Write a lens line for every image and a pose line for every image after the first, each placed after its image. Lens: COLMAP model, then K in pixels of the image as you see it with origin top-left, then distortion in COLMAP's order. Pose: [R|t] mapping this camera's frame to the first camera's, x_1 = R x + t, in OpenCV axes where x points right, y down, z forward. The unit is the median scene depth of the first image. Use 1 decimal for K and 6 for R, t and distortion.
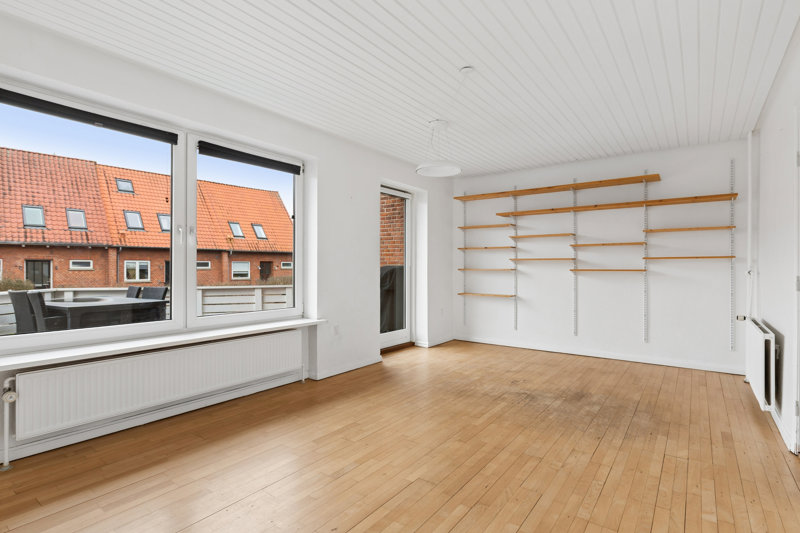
lens RADIAL K [[398.8, 0, 400.0], [0, 398.8, 266.5], [0, 0, 1]] dist [0.002505, 0.000654]
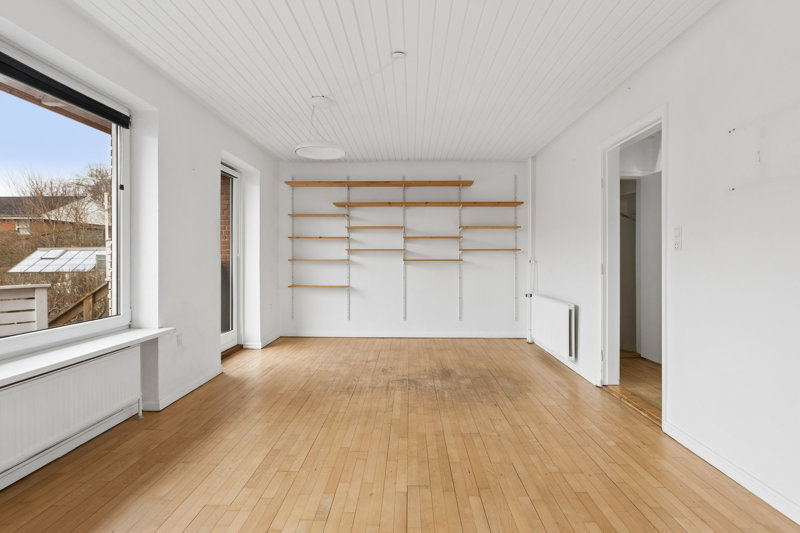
lens RADIAL K [[405.4, 0, 399.8], [0, 405.4, 256.4], [0, 0, 1]] dist [0.000506, 0.000599]
pose [[0.821776, 0.000744, 0.569811, -0.241042], [-0.000105, 0.999999, -0.001154, -0.000056], [-0.569811, 0.000888, 0.821775, 0.114030]]
